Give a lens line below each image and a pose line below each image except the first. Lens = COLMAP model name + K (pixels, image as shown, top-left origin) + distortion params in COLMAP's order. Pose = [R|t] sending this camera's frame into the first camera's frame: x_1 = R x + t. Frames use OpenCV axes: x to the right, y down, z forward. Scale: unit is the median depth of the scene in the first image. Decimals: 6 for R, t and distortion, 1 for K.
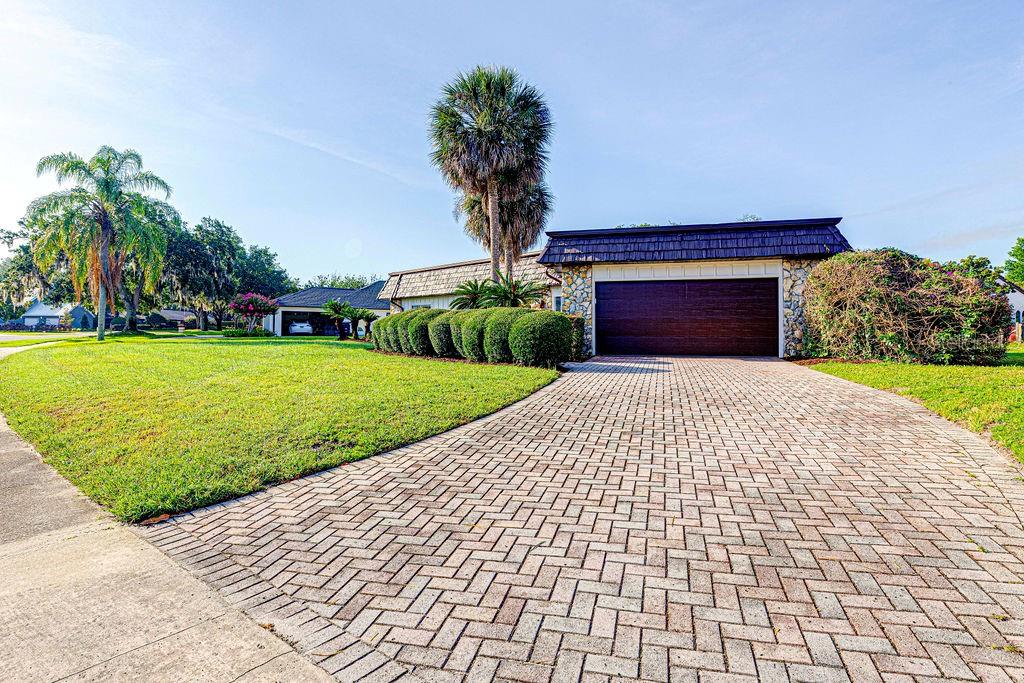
lens RADIAL K [[583.2, 0, 494.9], [0, 583.2, 319.0], [0, 0, 1]] dist [0.003110, 0.000097]
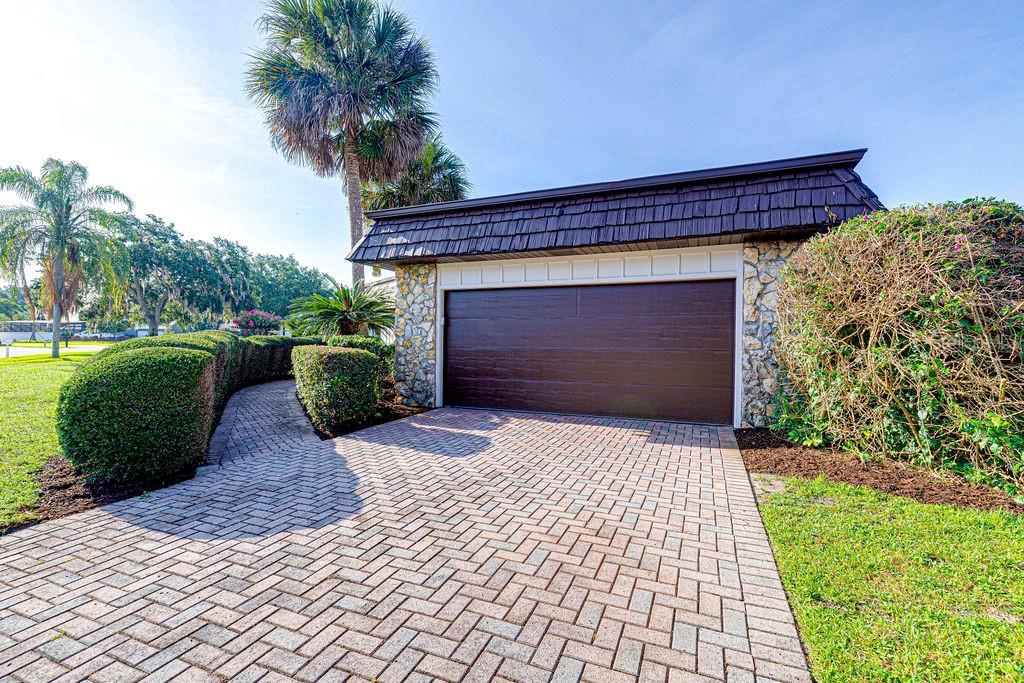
lens RADIAL K [[466.6, 0, 514.5], [0, 466.6, 342.8], [0, 0, 1]] dist [0.001188, -0.000361]
pose [[0.991986, 0.007024, -0.126153, 0.339554], [-0.003656, 0.999631, 0.026907, -0.022574], [0.126295, -0.026231, 0.991646, 0.550251]]
